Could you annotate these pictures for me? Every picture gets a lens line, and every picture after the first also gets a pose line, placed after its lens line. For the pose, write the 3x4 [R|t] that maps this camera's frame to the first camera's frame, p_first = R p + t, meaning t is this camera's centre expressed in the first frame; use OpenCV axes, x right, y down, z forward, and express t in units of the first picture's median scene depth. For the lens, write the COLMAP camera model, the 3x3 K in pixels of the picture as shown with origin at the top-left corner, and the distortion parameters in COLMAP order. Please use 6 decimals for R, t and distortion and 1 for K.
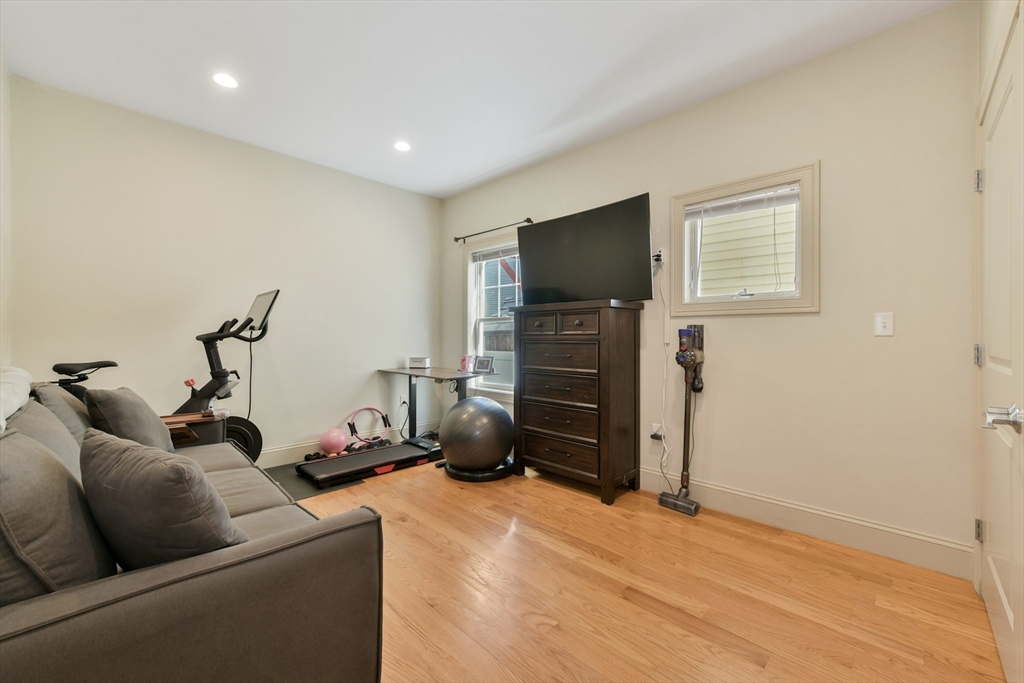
lens RADIAL K [[413.6, 0, 518.5], [0, 413.6, 337.8], [0, 0, 1]] dist [0.001566, 0.000108]
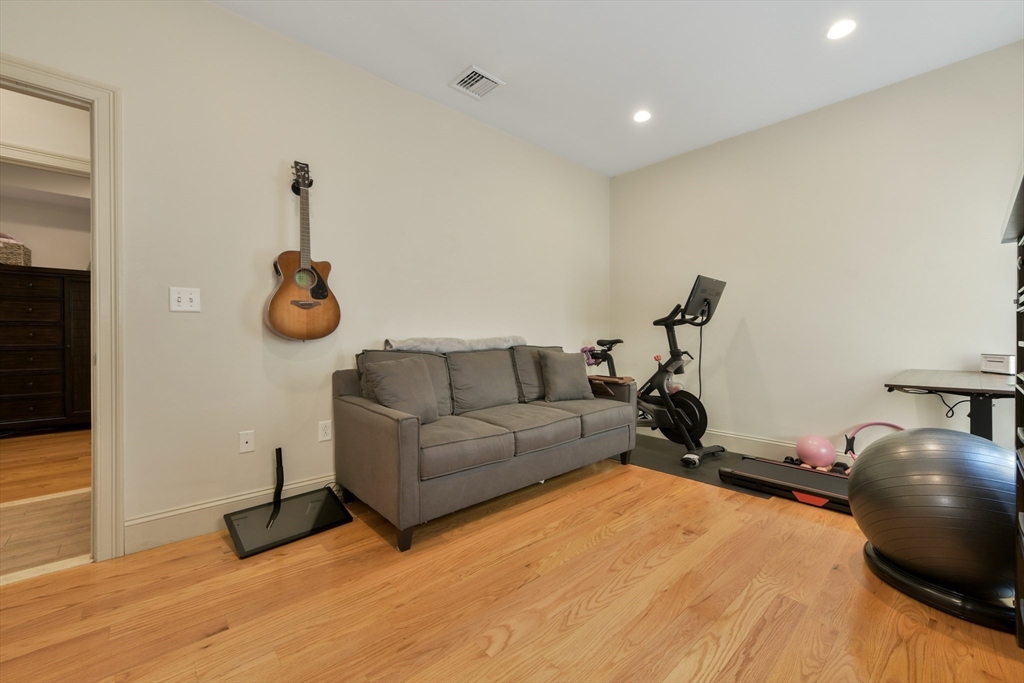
lens RADIAL K [[413.6, 0, 518.5], [0, 413.6, 337.8], [0, 0, 1]] dist [0.001566, 0.000108]
pose [[-0.058318, 0.004149, -0.998289, 0.491808], [-0.004390, 0.999981, 0.004412, 0.038944], [0.998288, 0.004640, -0.058299, 0.608907]]
